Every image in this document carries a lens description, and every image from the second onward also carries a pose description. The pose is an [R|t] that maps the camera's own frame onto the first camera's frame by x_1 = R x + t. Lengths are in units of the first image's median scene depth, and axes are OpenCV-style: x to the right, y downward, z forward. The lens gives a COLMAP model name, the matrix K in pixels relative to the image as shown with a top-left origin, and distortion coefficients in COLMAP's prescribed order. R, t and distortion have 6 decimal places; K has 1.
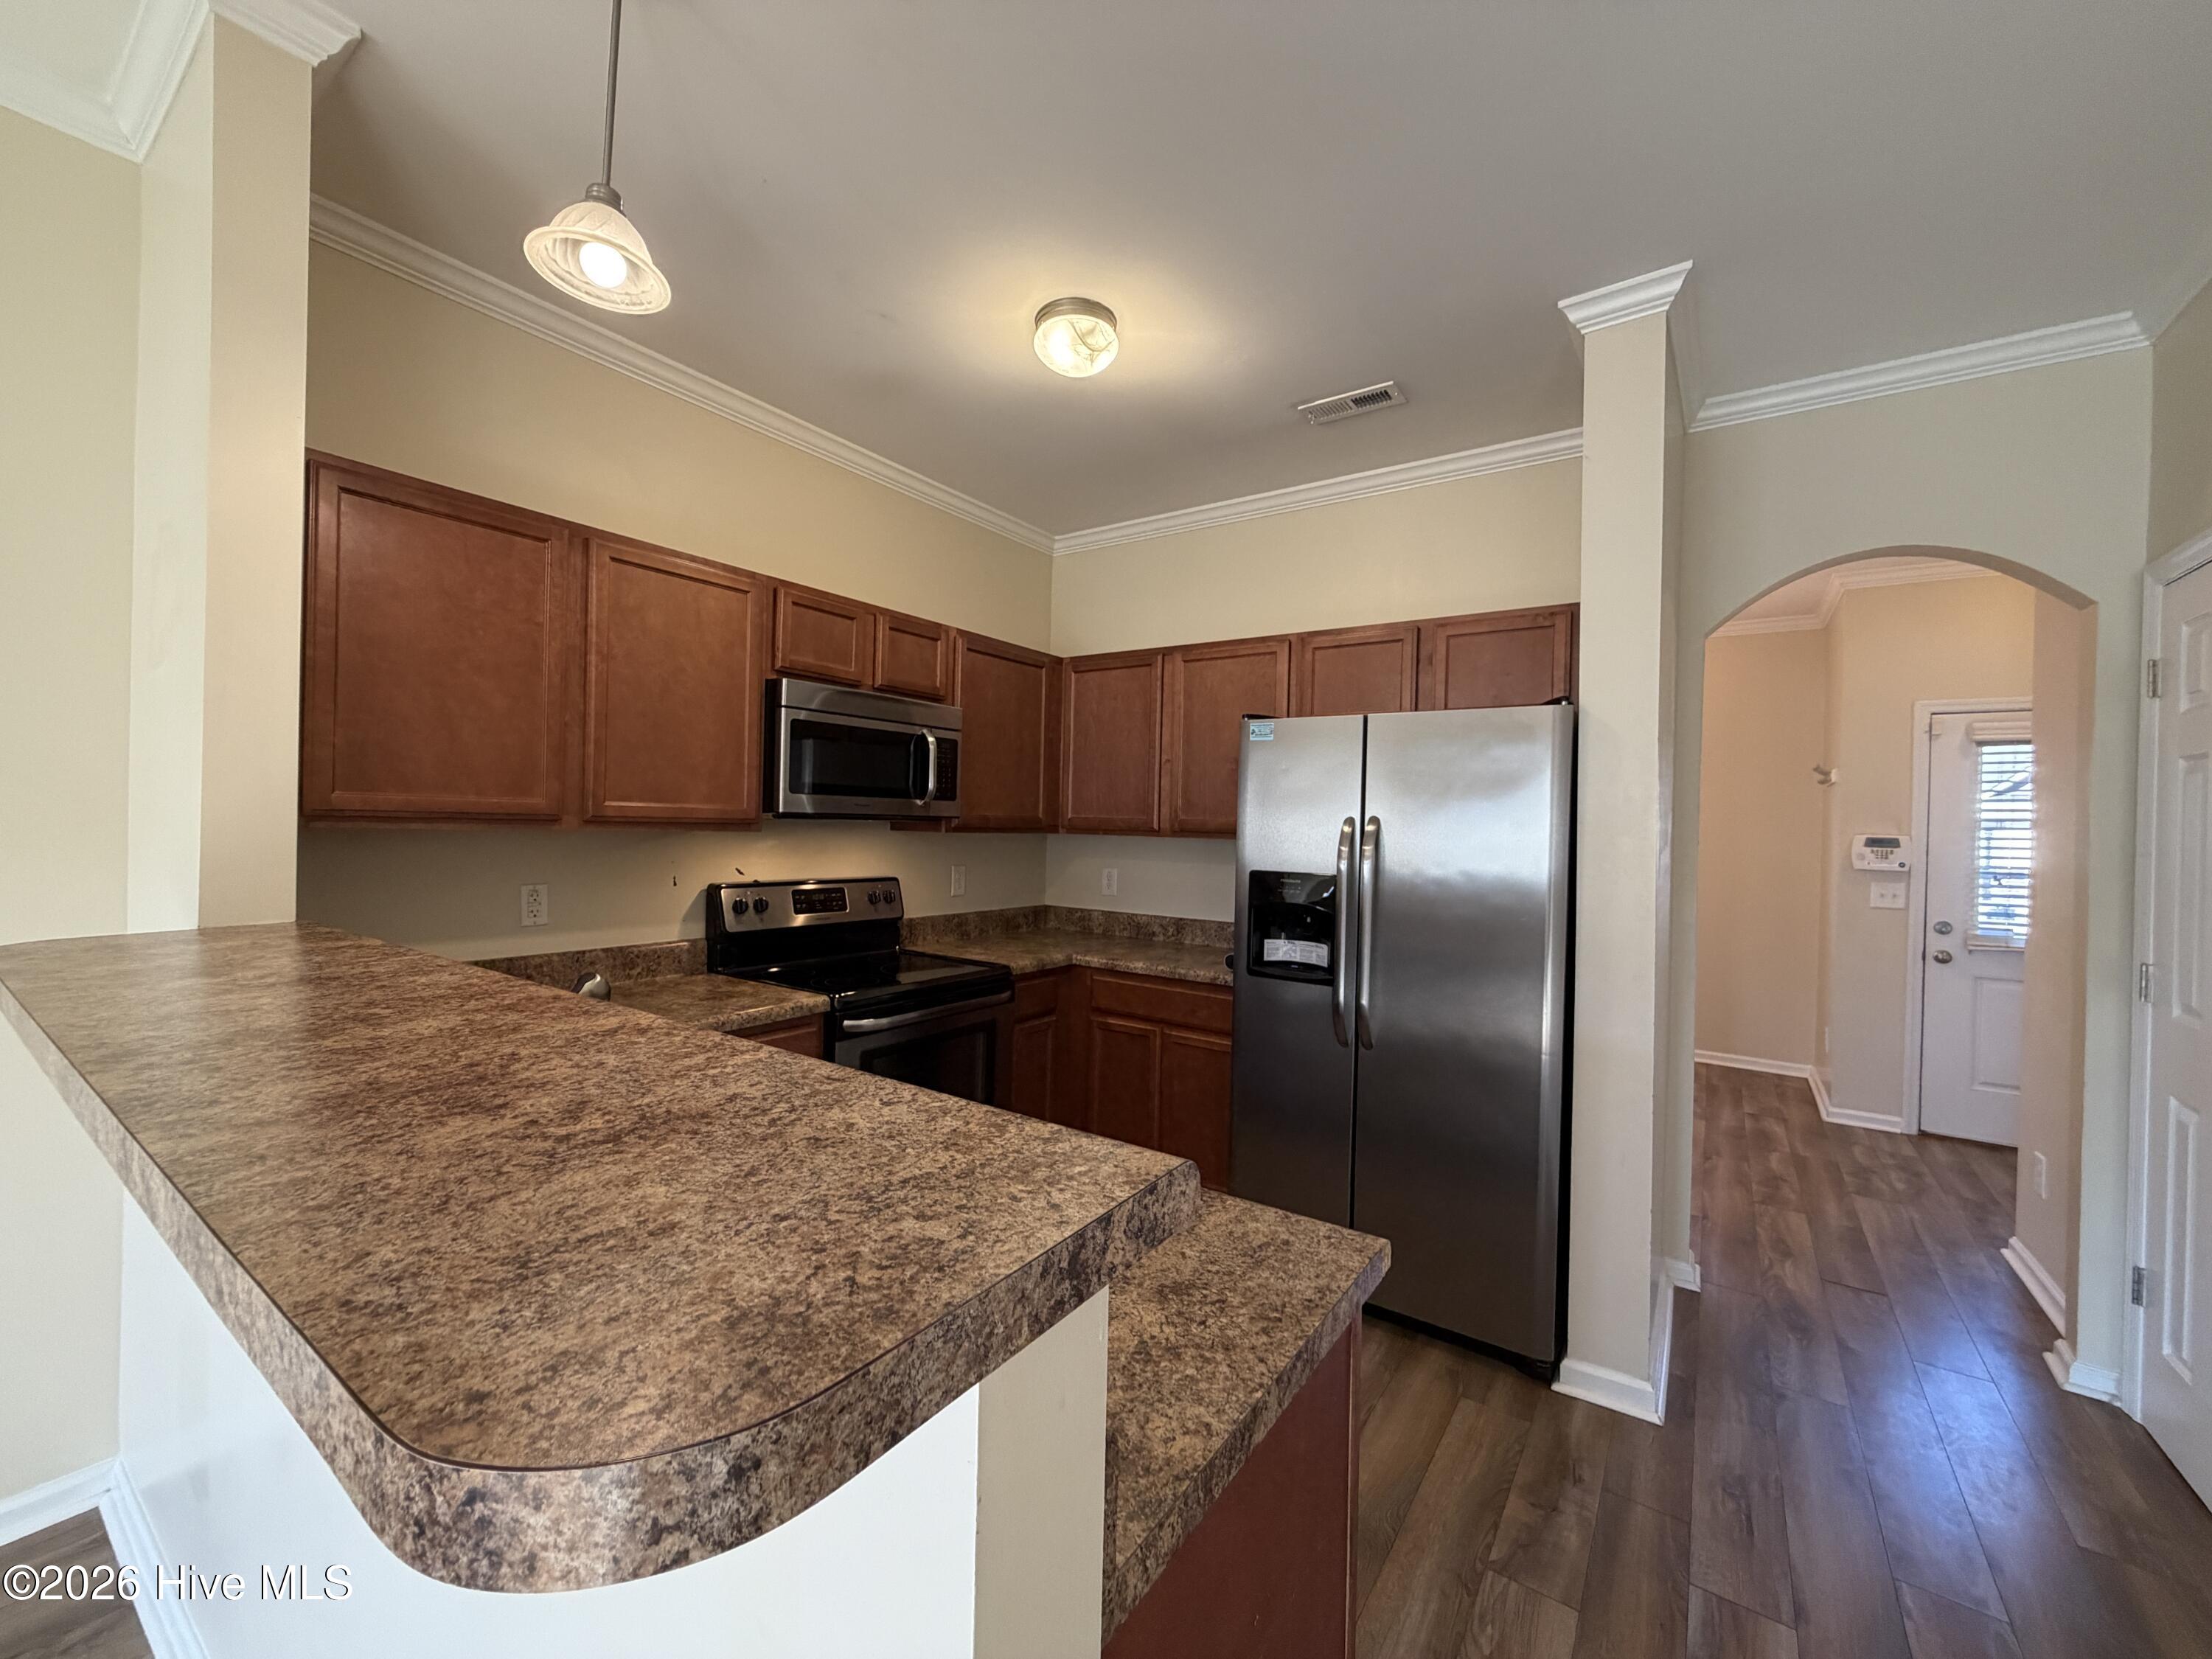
lens RADIAL K [[877.5, 0, 1105.9], [0, 877.5, 828.9], [0, 0, 1]] dist [-0.002730, 0.000037]
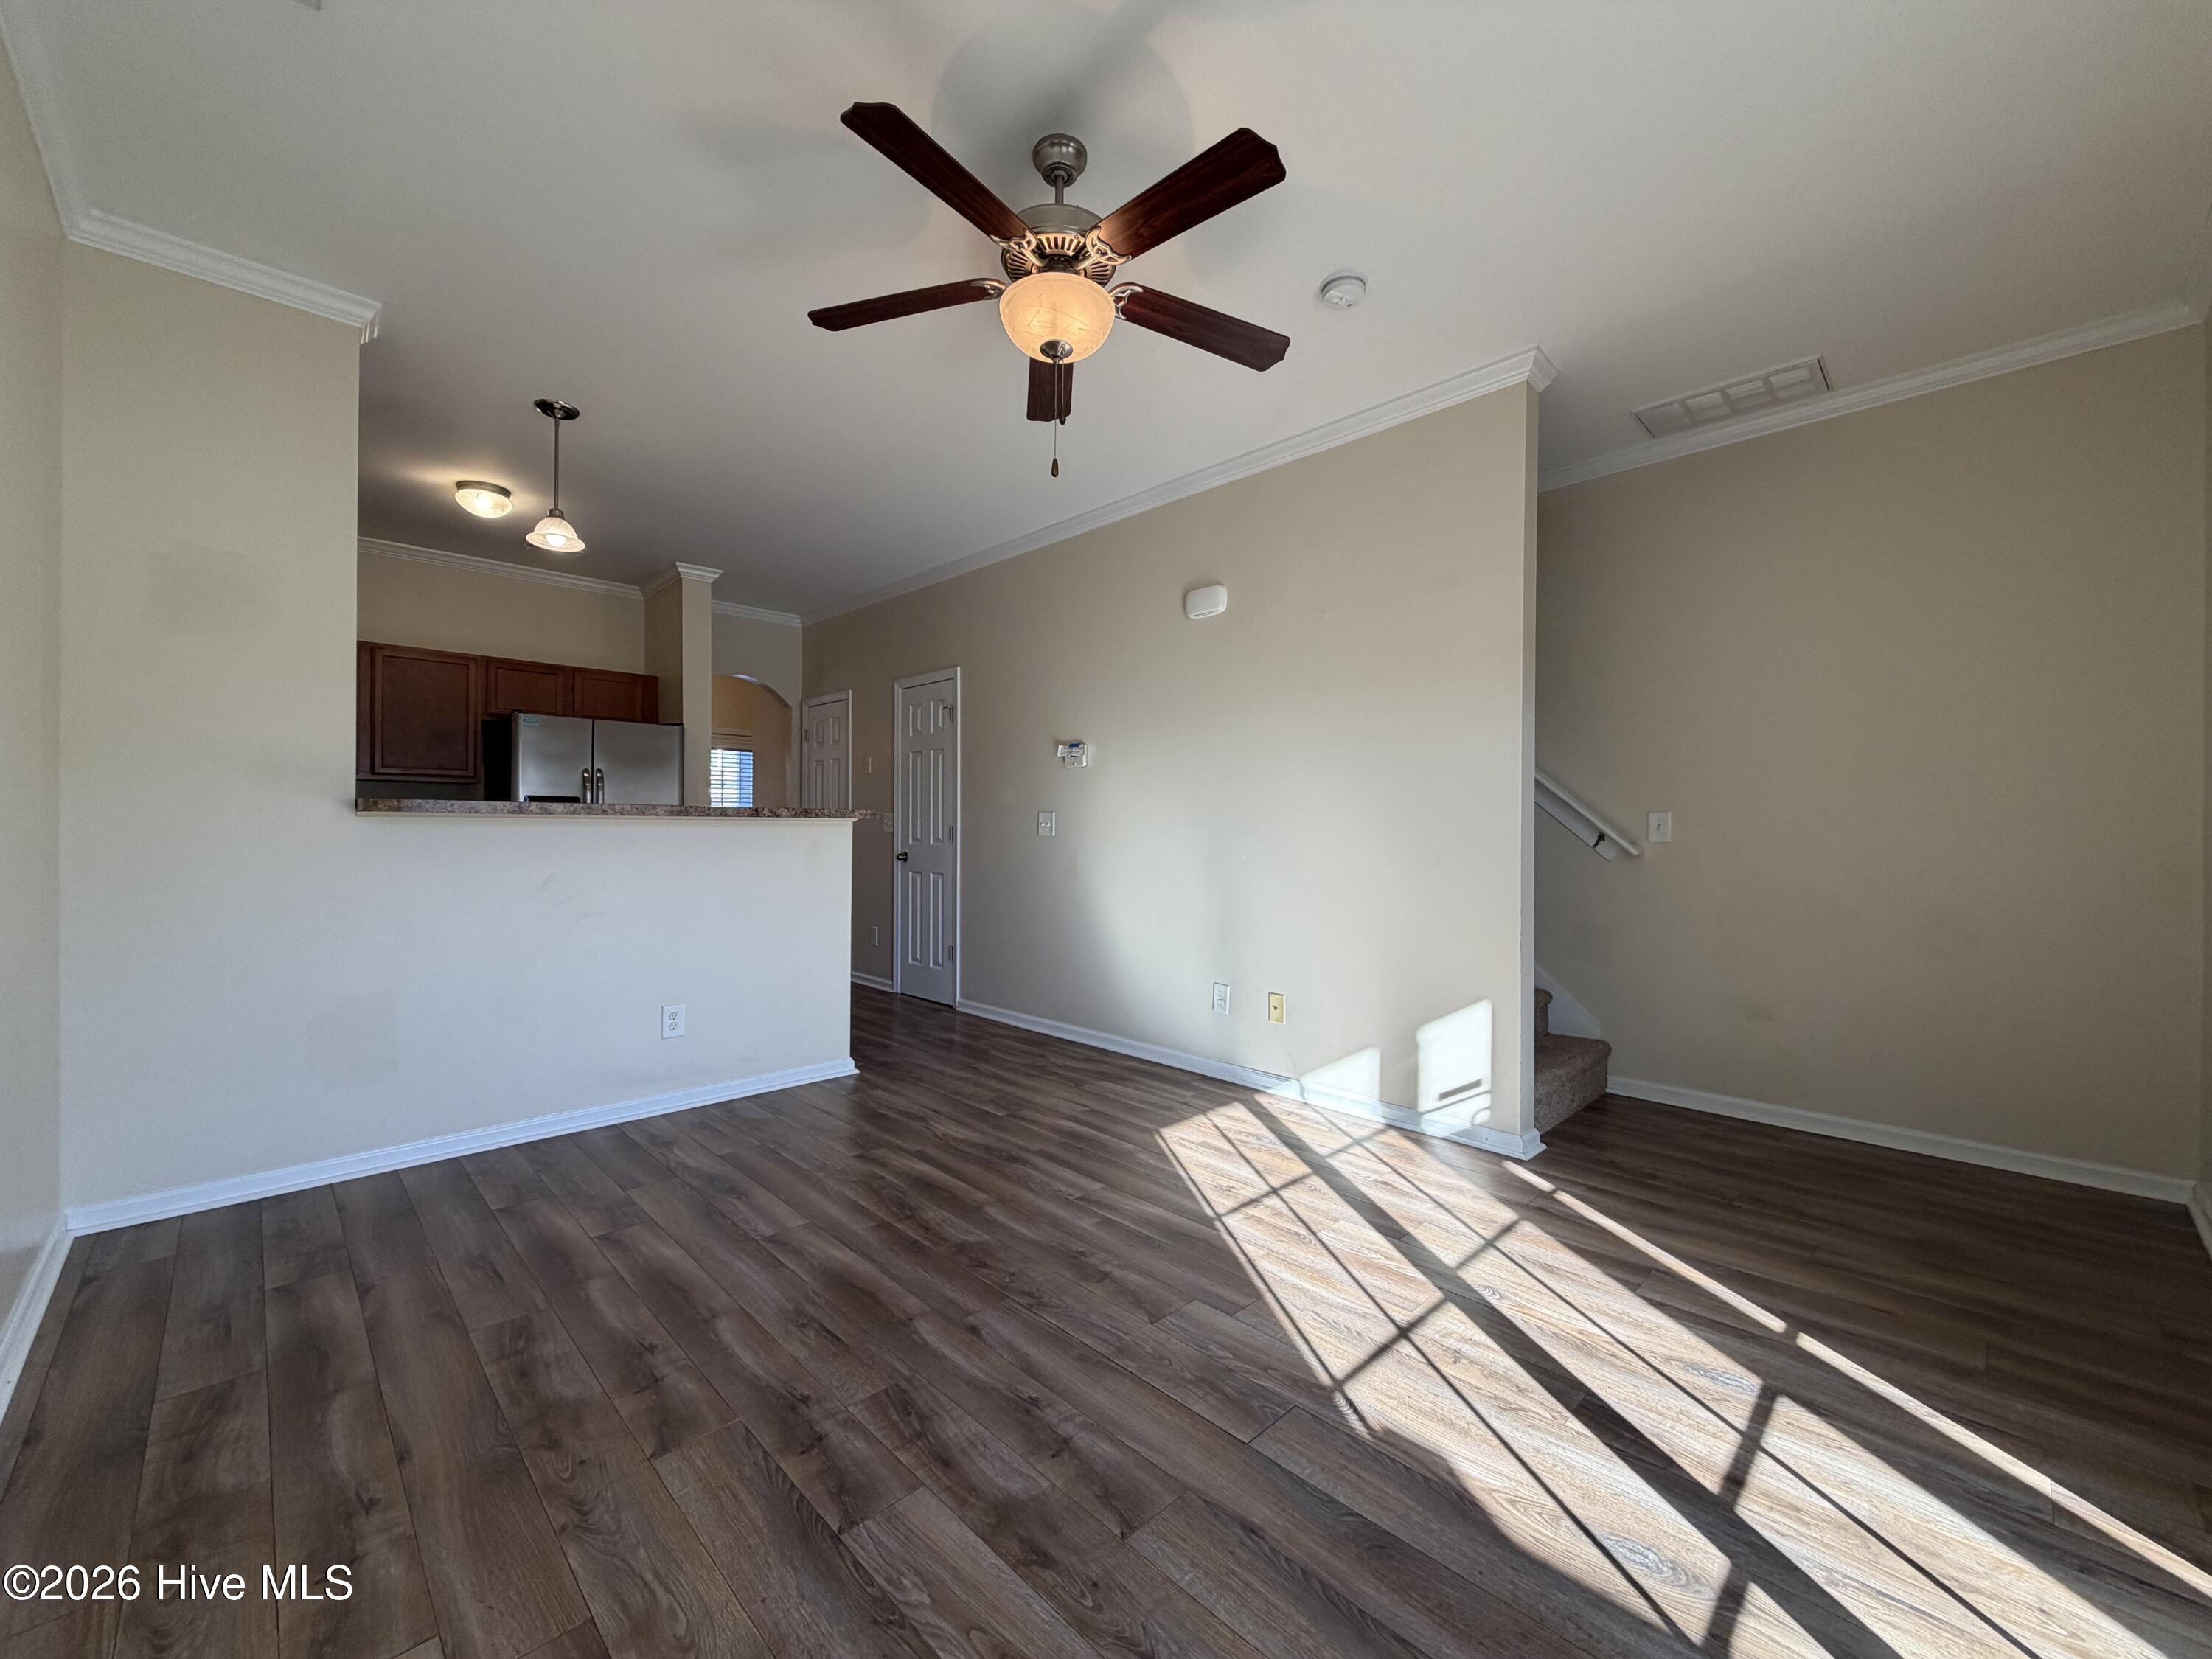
lens RADIAL K [[877.5, 0, 1113.1], [0, 877.5, 835.6], [0, 0, 1]] dist [-0.002730, 0.000037]
pose [[0.178096, -0.031084, 0.983522, -1.363914], [-0.000455, 0.999498, 0.031671, 0.069962], [-0.984013, -0.006088, 0.177992, -0.519508]]
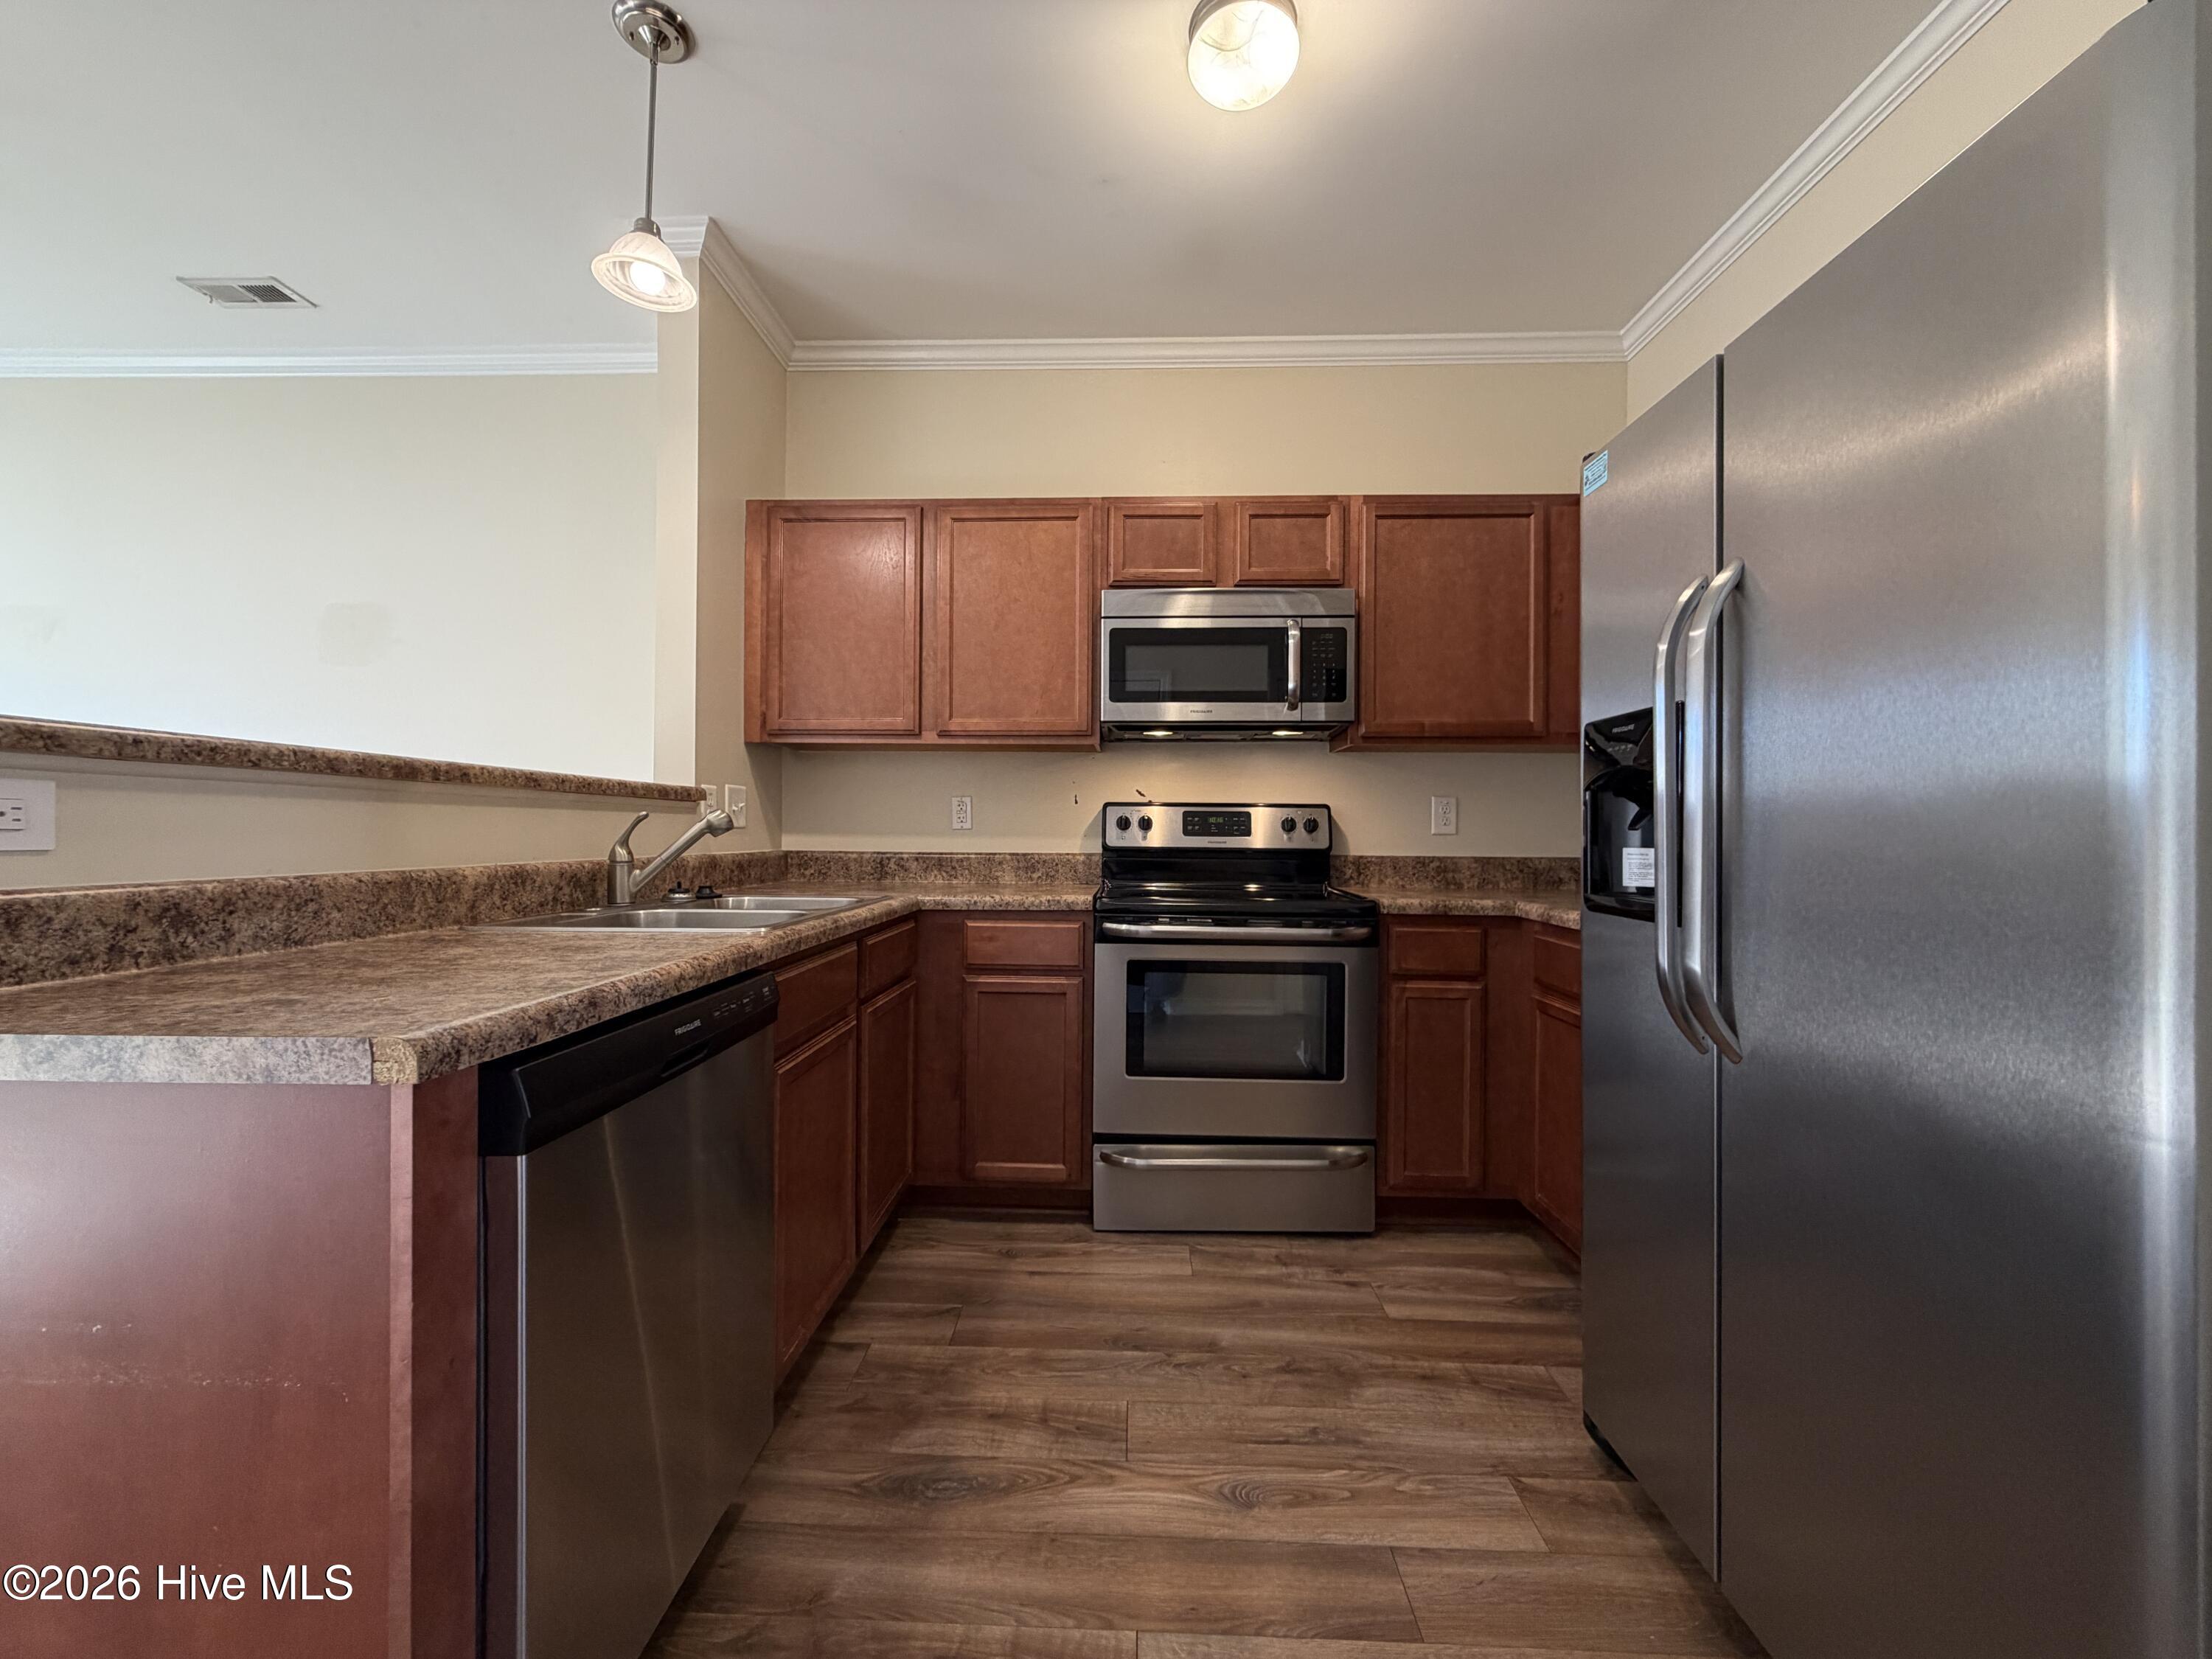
lens RADIAL K [[877.5, 0, 1098.3], [0, 877.5, 830.5], [0, 0, 1]] dist [-0.002730, 0.000037]
pose [[0.541295, -0.022133, -0.840542, 0.451107], [0.002050, 0.999685, -0.025004, 0.124391], [0.840830, 0.011812, 0.541170, 0.412228]]
